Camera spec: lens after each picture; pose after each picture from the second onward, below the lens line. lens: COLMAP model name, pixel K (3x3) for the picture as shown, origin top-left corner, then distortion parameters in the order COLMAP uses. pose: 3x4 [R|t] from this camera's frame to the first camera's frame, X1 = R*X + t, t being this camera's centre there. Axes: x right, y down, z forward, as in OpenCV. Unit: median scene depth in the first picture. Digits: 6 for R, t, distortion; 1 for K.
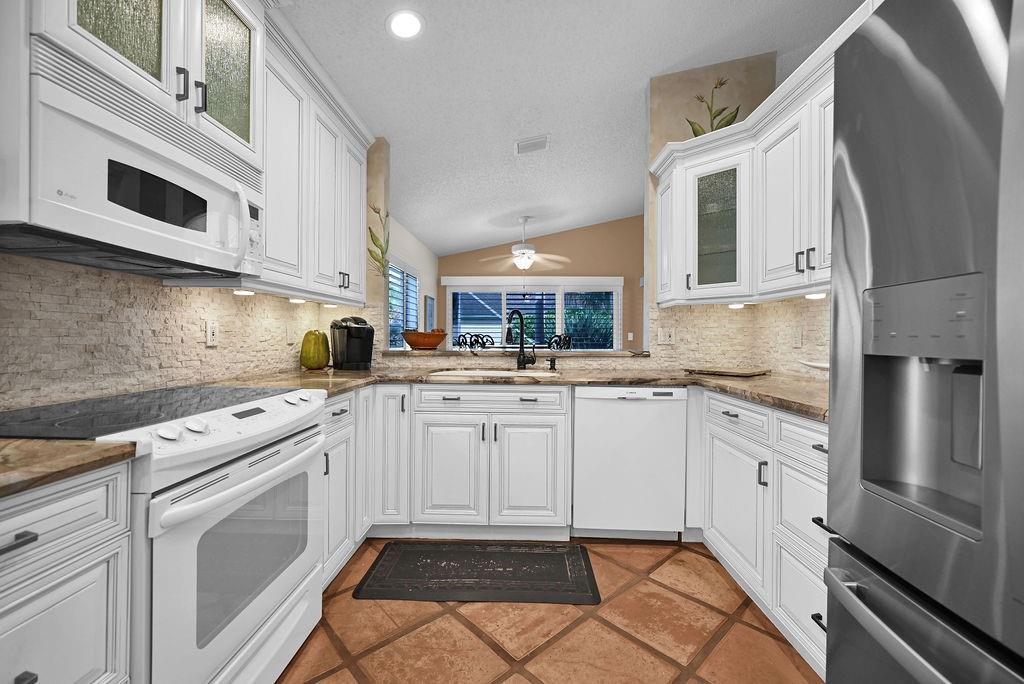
lens RADIAL K [[421.4, 0, 515.2], [0, 421.4, 337.3], [0, 0, 1]] dist [0.000282, 0.000156]
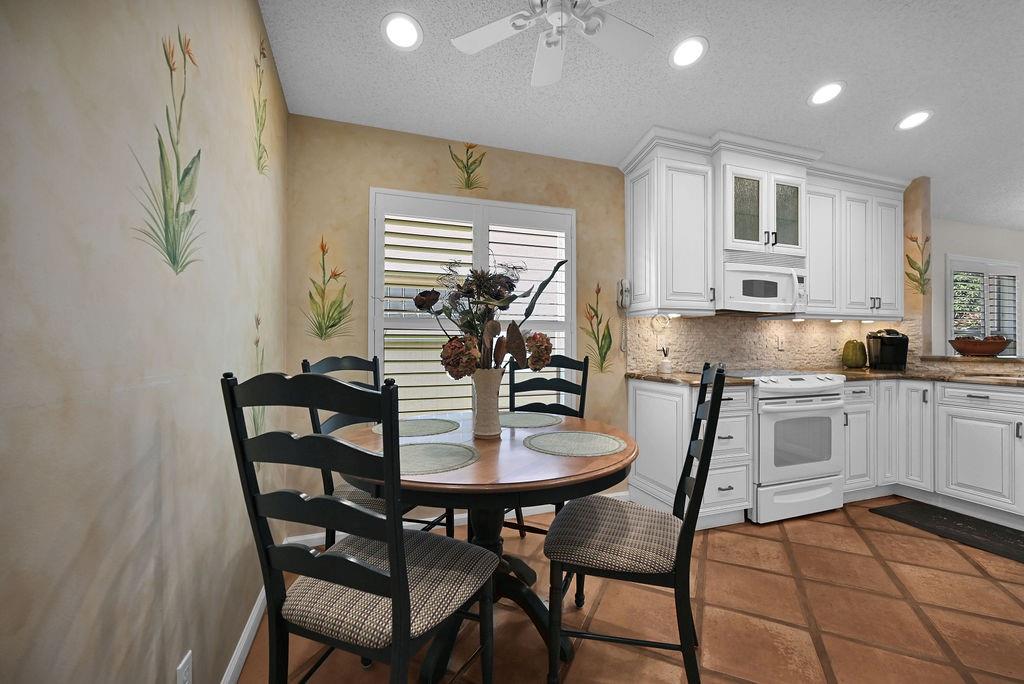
lens RADIAL K [[411.4, 0, 515.5], [0, 411.4, 341.5], [0, 0, 1]] dist [0.001189, 0.000149]
pose [[0.353907, -0.011257, -0.935213, 0.470836], [0.000809, 0.999931, -0.011729, 0.003848], [0.935280, 0.003394, 0.353891, -0.617626]]
